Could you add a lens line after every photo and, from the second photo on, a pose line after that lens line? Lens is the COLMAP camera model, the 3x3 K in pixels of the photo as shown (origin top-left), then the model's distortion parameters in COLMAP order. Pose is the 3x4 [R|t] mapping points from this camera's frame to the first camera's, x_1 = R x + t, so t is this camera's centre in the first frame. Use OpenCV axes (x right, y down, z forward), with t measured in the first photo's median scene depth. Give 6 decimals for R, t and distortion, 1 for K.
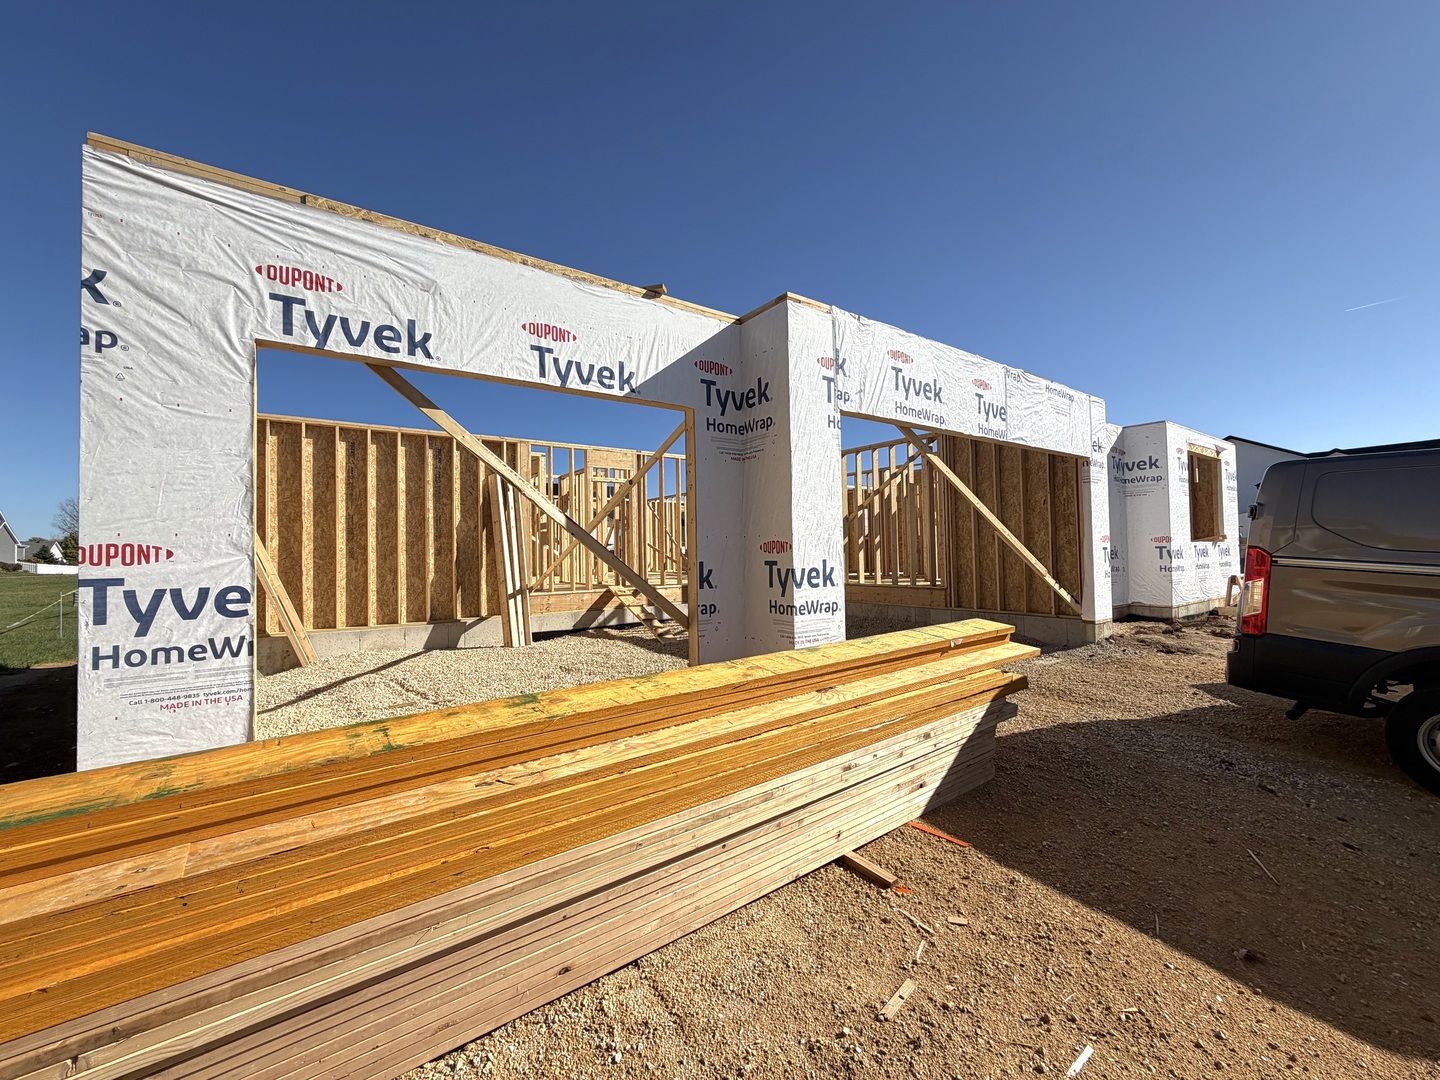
lens RADIAL K [[575.9, 0, 708.1], [0, 575.9, 534.9], [0, 0, 1]] dist [0.016517, 0.000565]
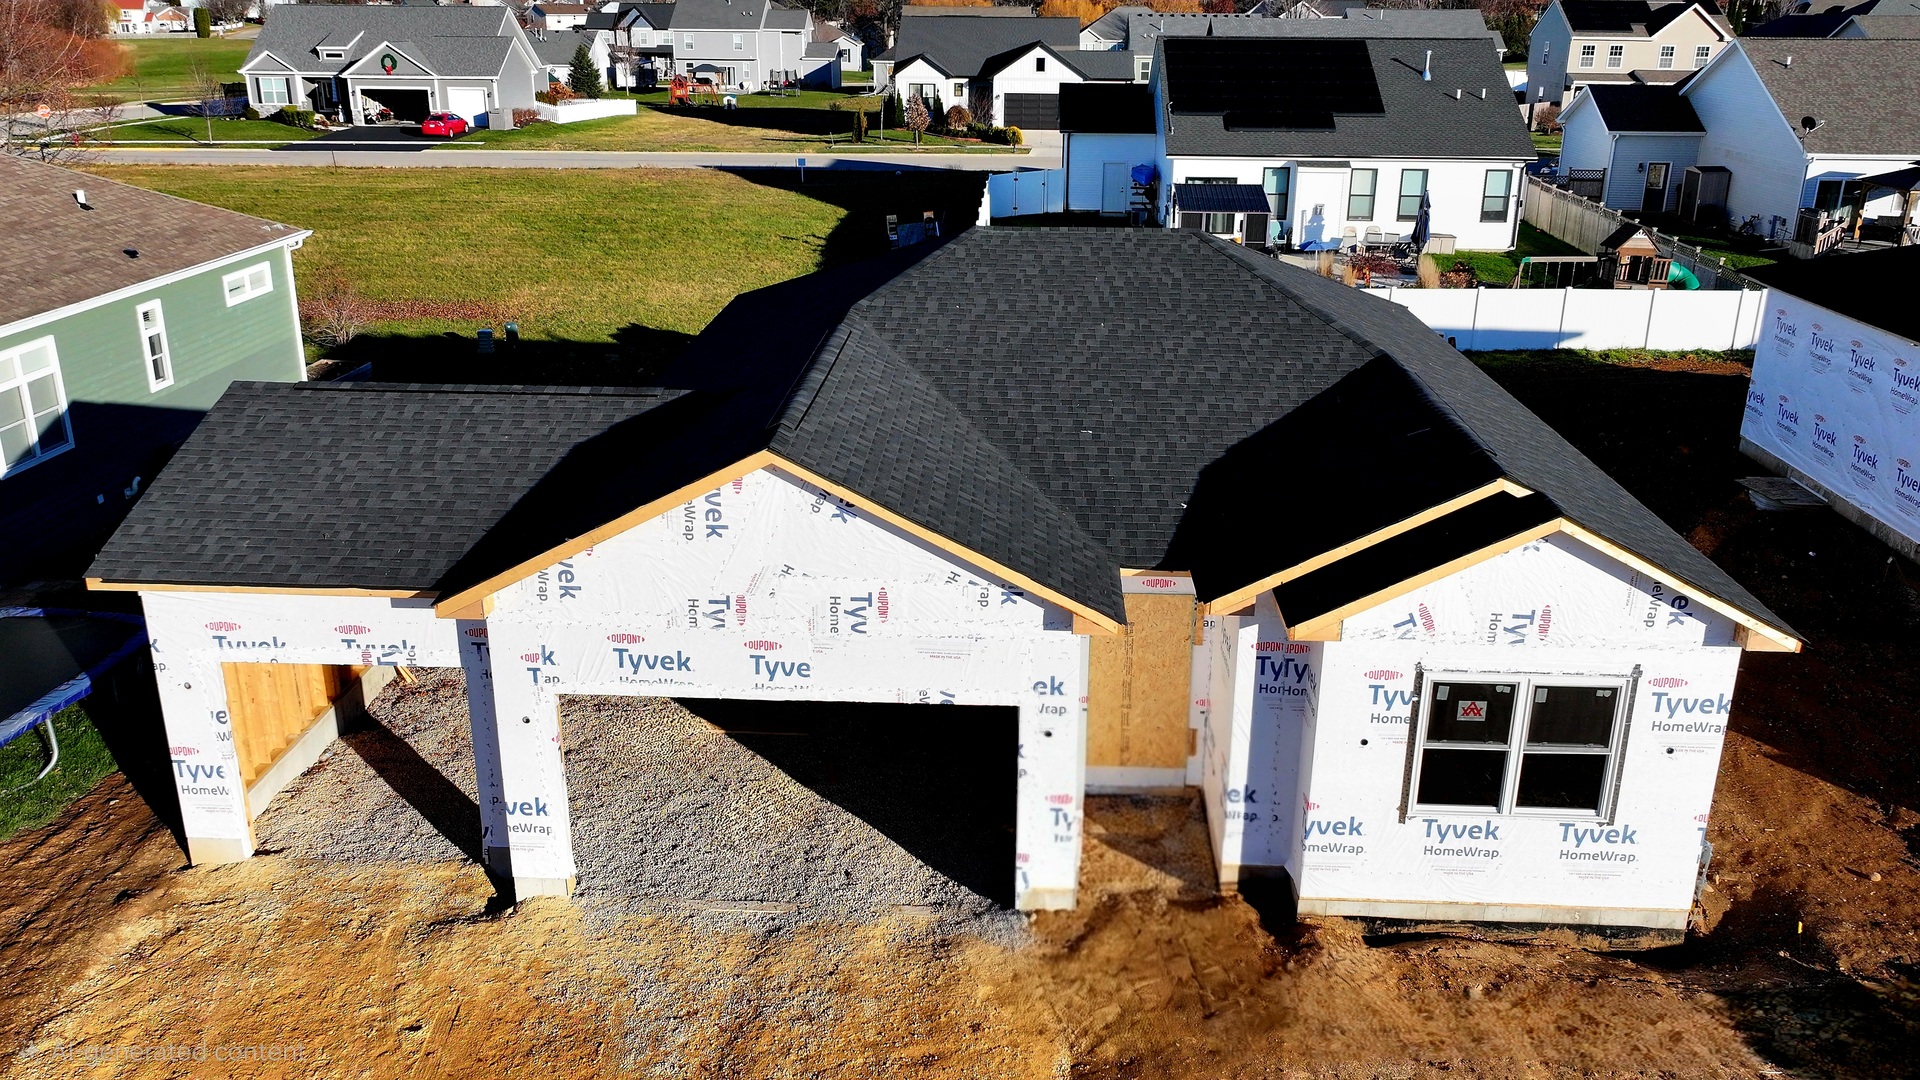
lens RADIAL K [[1474.1, 0, 962.4], [0, 1474.1, 551.3], [0, 0, 1]] dist [0.020012, 0.041151]
pose [[0.785255, 0.226104, -0.576413, 3.237400], [-0.003472, 0.932534, 0.361066, -1.981245], [0.619163, -0.281528, 0.733062, -0.829719]]
